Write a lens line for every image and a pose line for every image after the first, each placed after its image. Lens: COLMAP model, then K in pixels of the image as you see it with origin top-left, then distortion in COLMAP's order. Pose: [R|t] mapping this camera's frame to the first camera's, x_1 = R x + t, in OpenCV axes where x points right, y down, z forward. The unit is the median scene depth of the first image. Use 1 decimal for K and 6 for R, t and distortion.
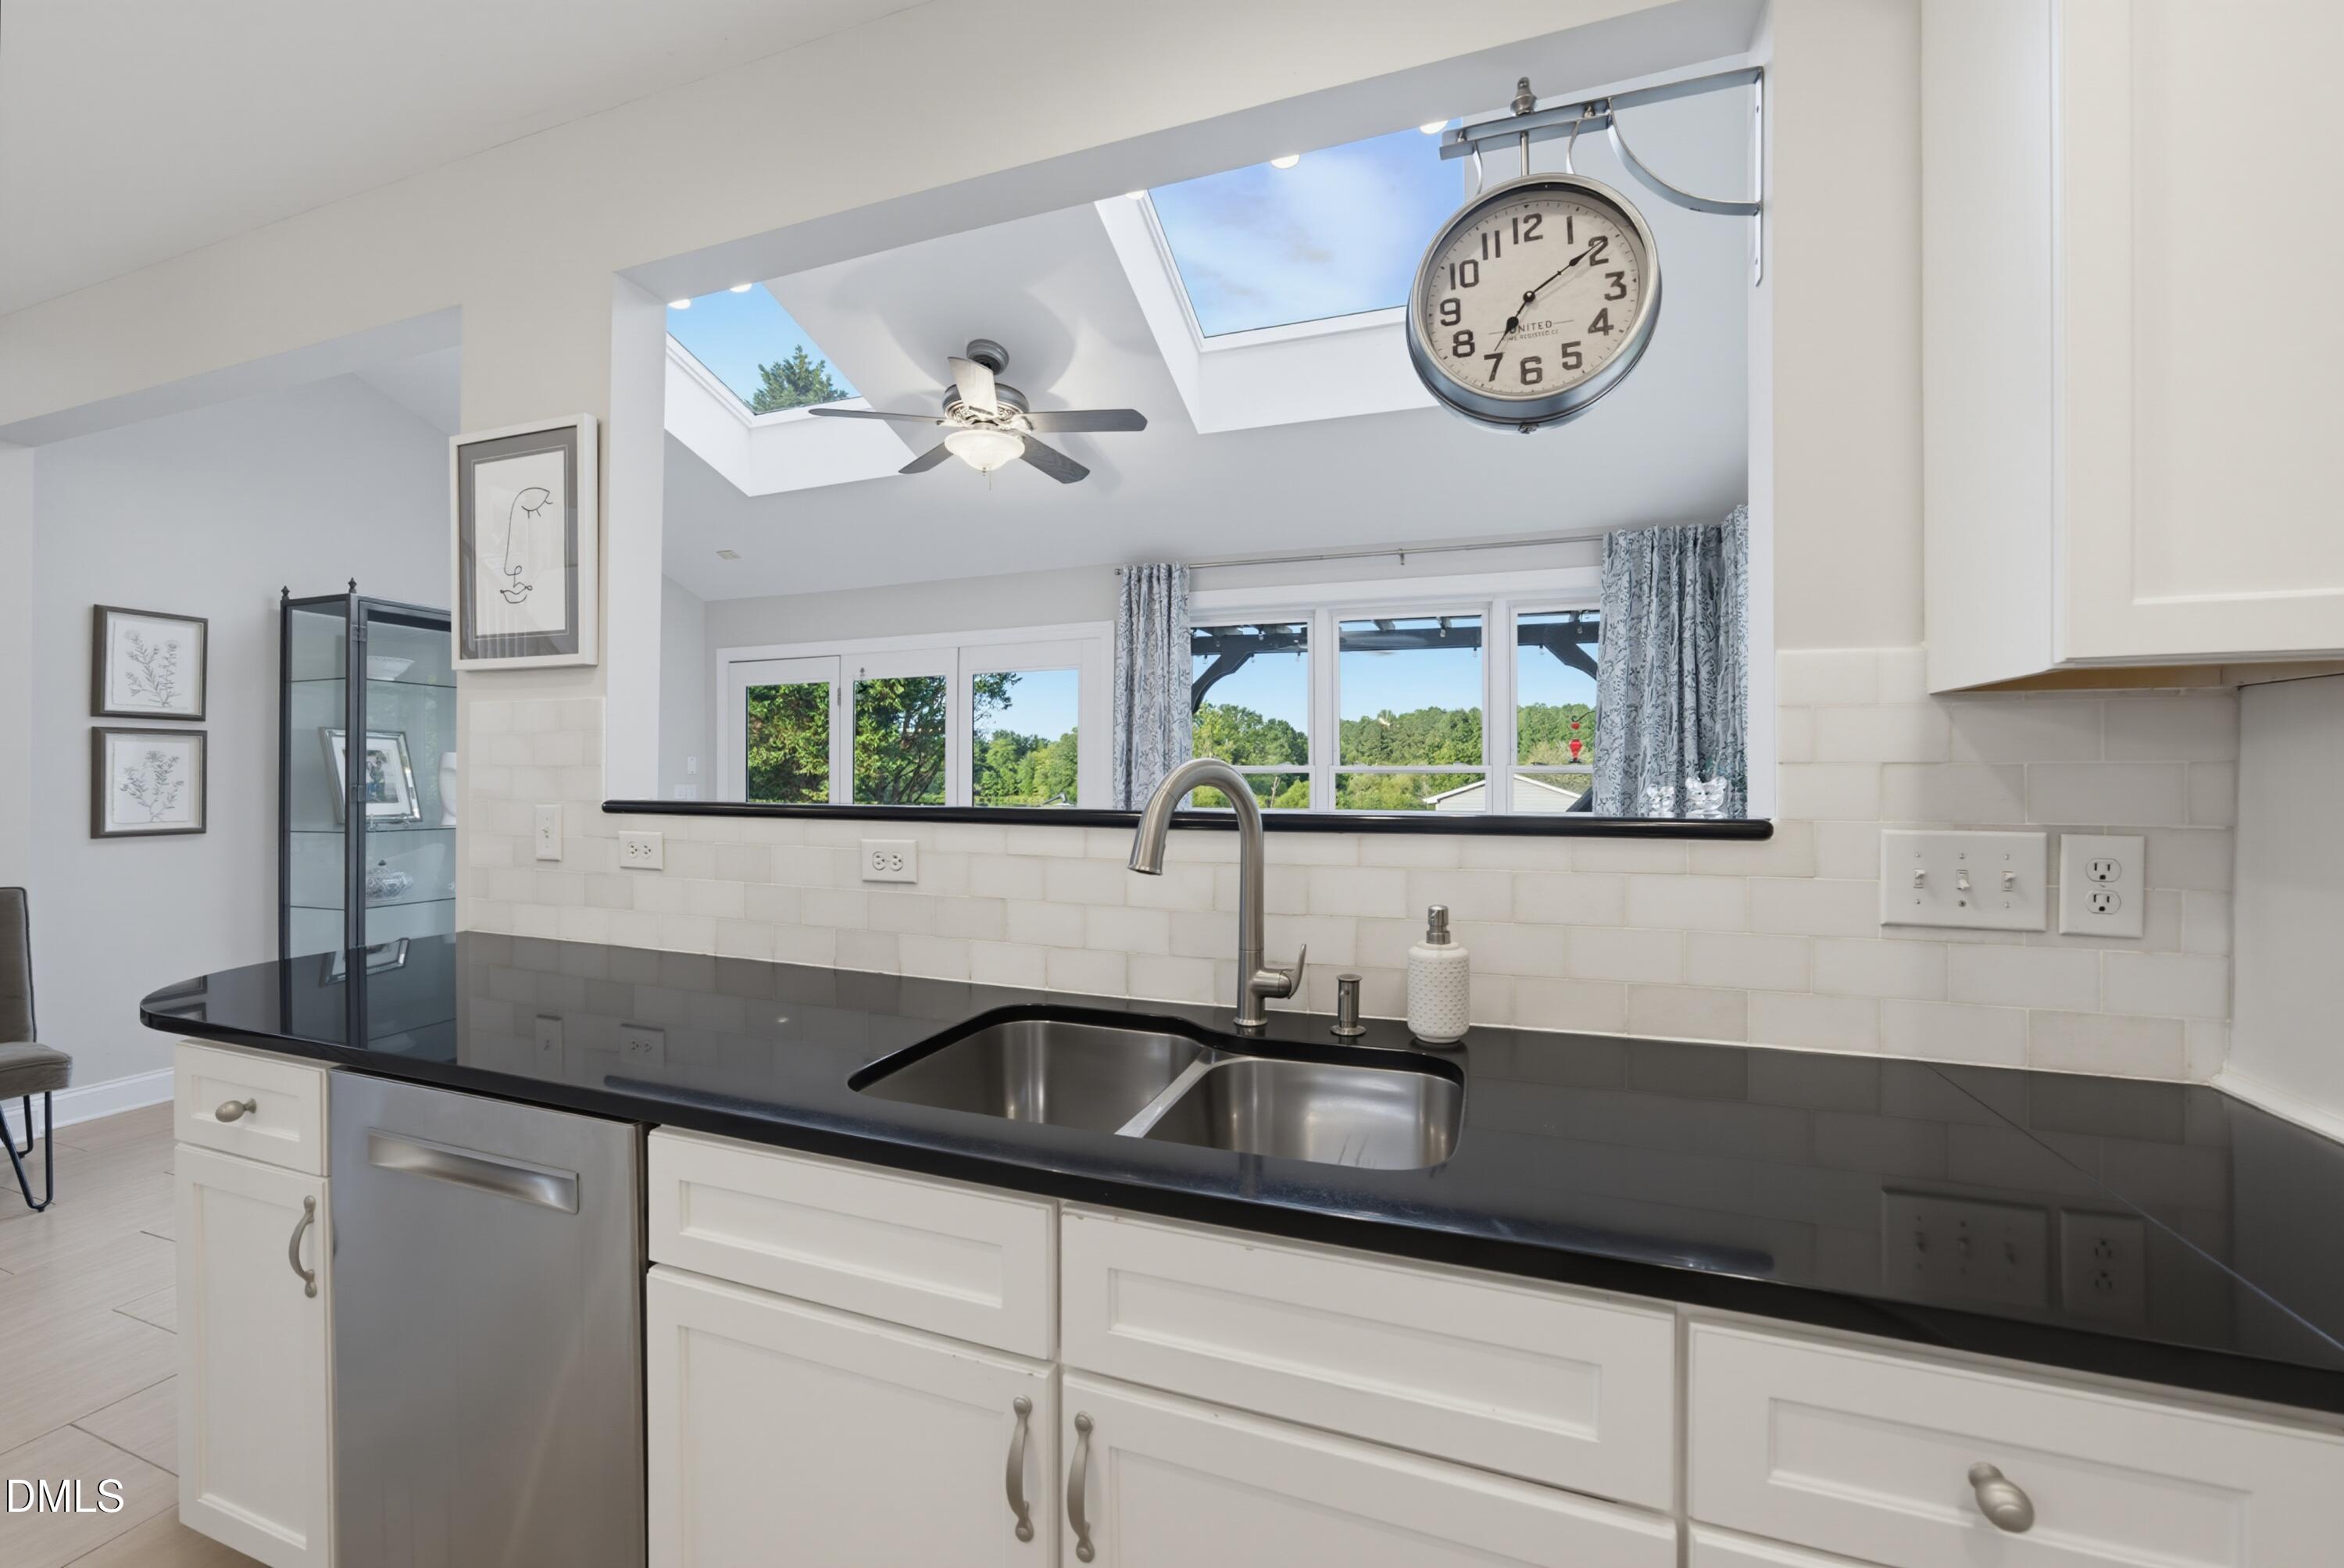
lens RADIAL K [[919.5, 0, 1174.3], [0, 919.5, 777.2], [0, 0, 1]] dist [0.001556, 0.001791]
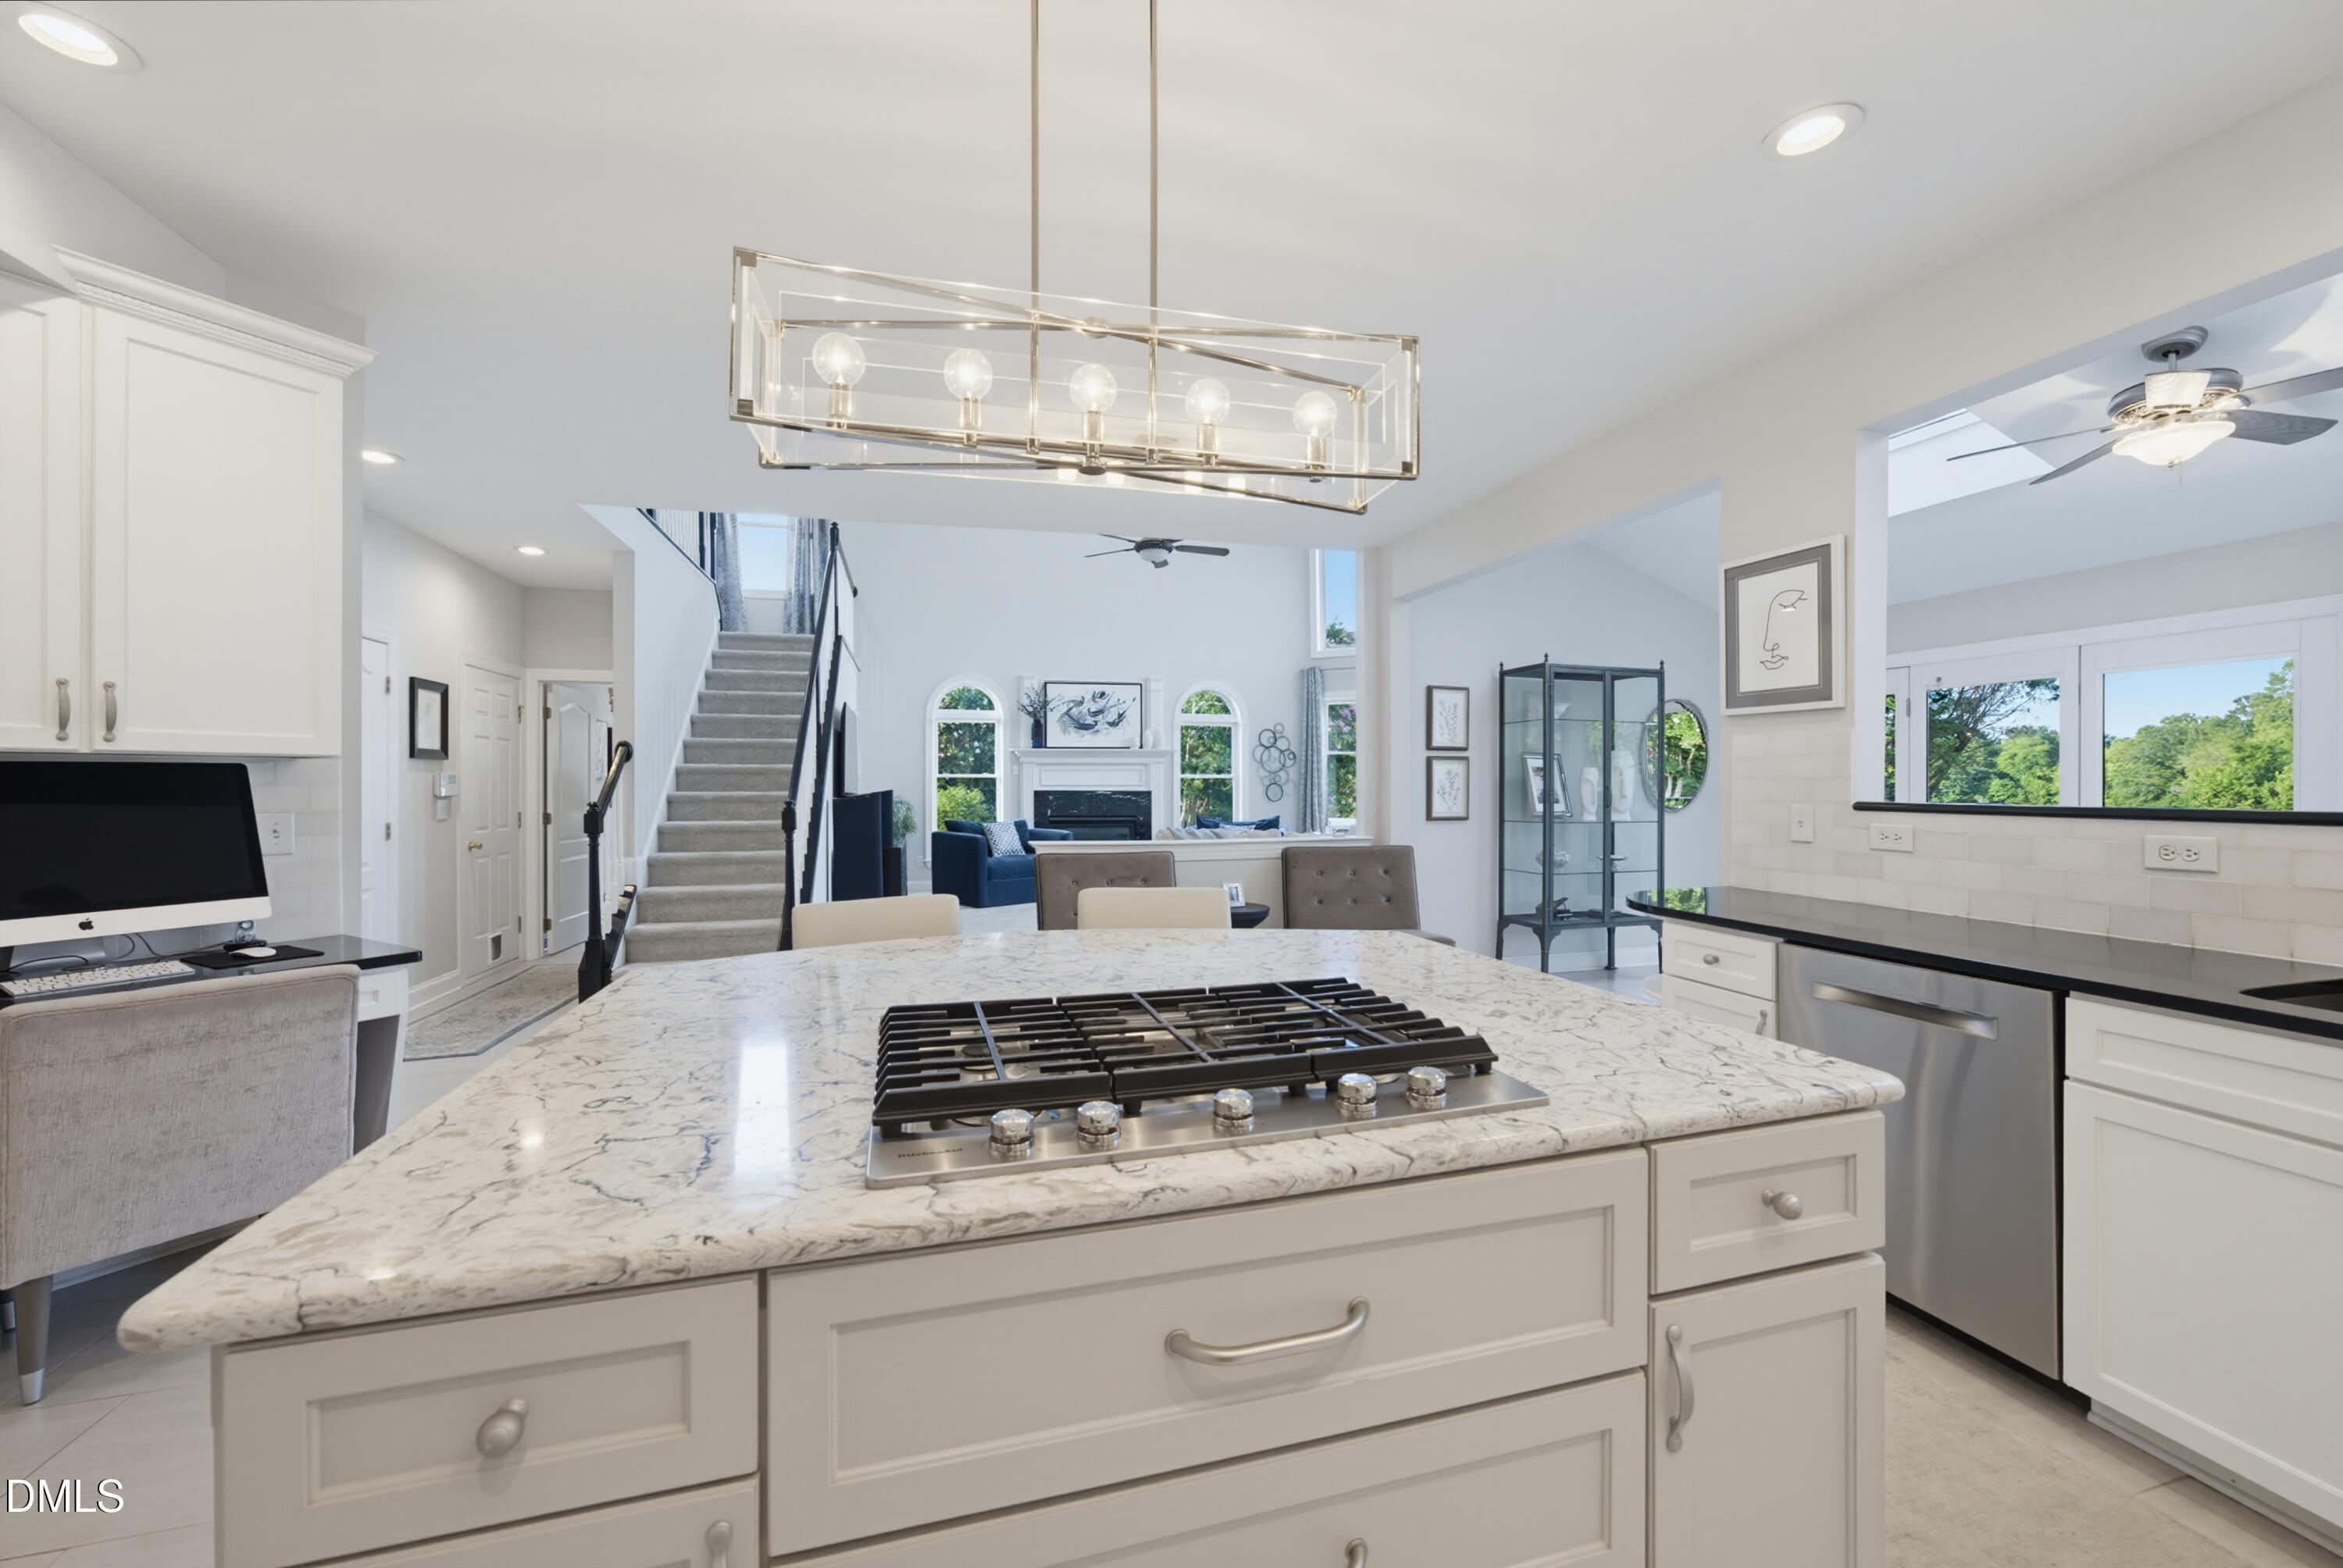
lens RADIAL K [[919.1, 0, 1184.4], [0, 919.1, 781.9], [0, 0, 1]] dist [0.001556, 0.001791]
pose [[0.602629, -0.000454, -0.798021, -0.060037], [-0.003553, 0.999988, -0.003252, 0.001256], [0.798013, 0.004795, 0.602621, -0.393850]]
